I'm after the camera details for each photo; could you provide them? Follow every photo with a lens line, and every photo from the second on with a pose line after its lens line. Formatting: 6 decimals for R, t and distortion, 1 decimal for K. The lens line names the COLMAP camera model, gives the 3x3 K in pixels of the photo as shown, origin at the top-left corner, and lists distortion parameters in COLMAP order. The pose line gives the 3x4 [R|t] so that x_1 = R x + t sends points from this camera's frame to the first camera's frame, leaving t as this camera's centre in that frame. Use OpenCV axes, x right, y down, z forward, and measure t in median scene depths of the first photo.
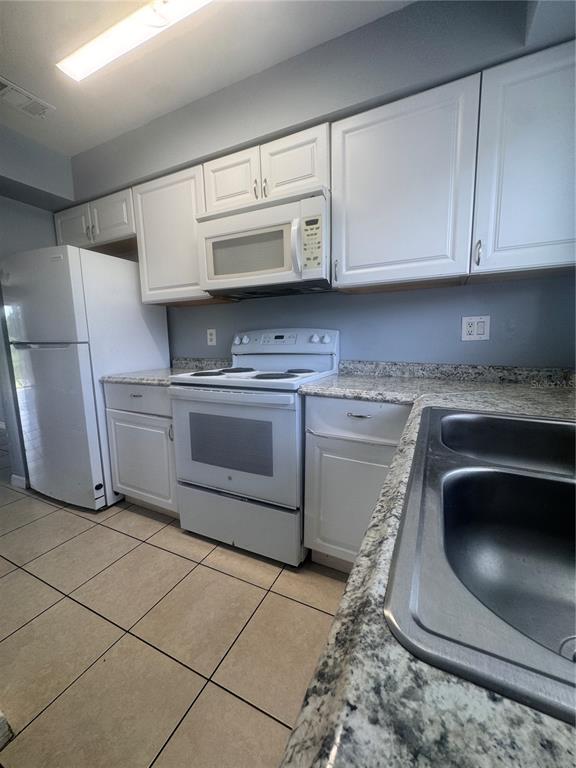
lens RADIAL K [[307.1, 0, 288.2], [0, 307.1, 383.2], [0, 0, 1]] dist [-0.004382, 0.000021]
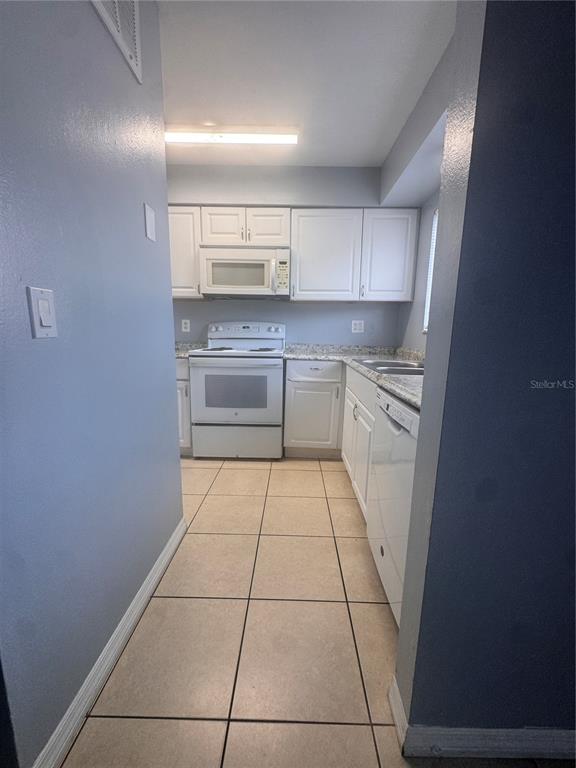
lens RADIAL K [[307.1, 0, 286.7], [0, 307.1, 381.7], [0, 0, 1]] dist [-0.004382, 0.000021]
pose [[0.907841, -0.036350, 0.417737, -0.583172], [0.029597, 0.999306, 0.022636, 0.105344], [-0.418270, -0.008186, 0.908286, -0.543956]]
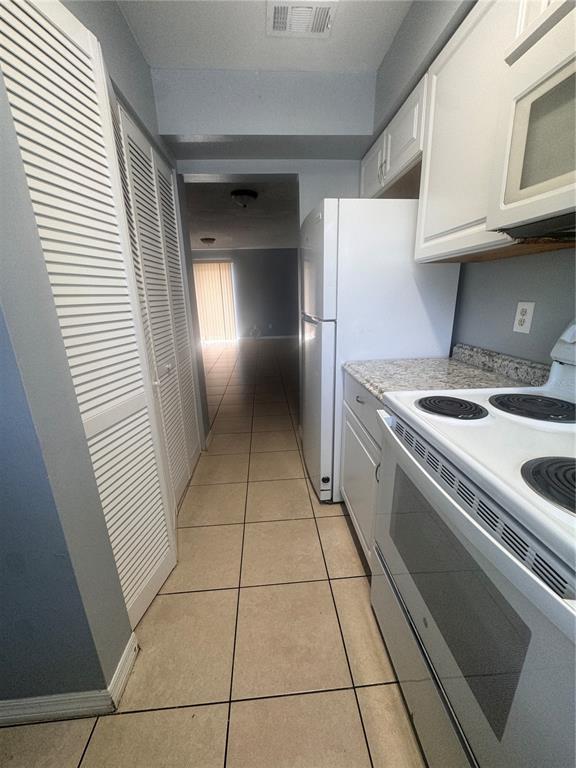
lens RADIAL K [[307.1, 0, 289.5], [0, 307.1, 384.6], [0, 0, 1]] dist [-0.004382, 0.000021]
pose [[0.507265, 0.245302, -0.826141, 0.018736], [-0.111043, 0.969247, 0.219612, -0.151449], [0.854606, -0.019664, 0.518904, 0.519057]]
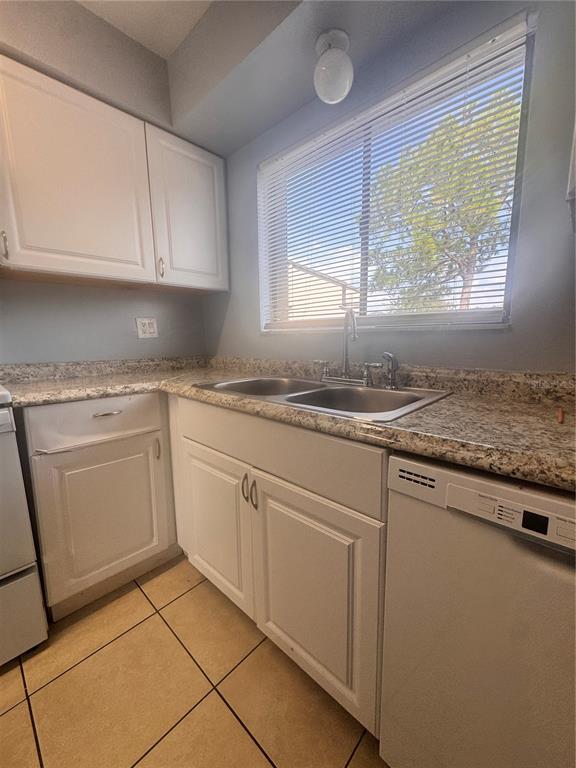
lens RADIAL K [[307.1, 0, 289.5], [0, 307.1, 382.9], [0, 0, 1]] dist [-0.004382, 0.000021]
pose [[0.290592, -0.130360, 0.947925, -0.370848], [0.150771, 0.984538, 0.089176, 0.008910], [-0.944894, 0.117006, 0.305753, 0.126564]]
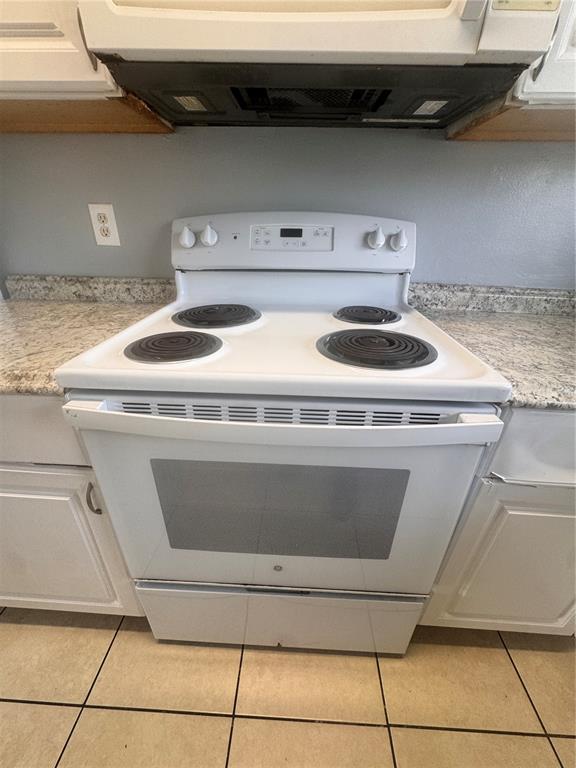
lens RADIAL K [[307.1, 0, 288.5], [0, 307.1, 384.7], [0, 0, 1]] dist [-0.004382, 0.000021]
pose [[0.917239, -0.155578, 0.366698, -0.286932], [0.026184, 0.942131, 0.334220, -0.105245], [-0.397475, -0.296958, 0.868233, 0.632583]]
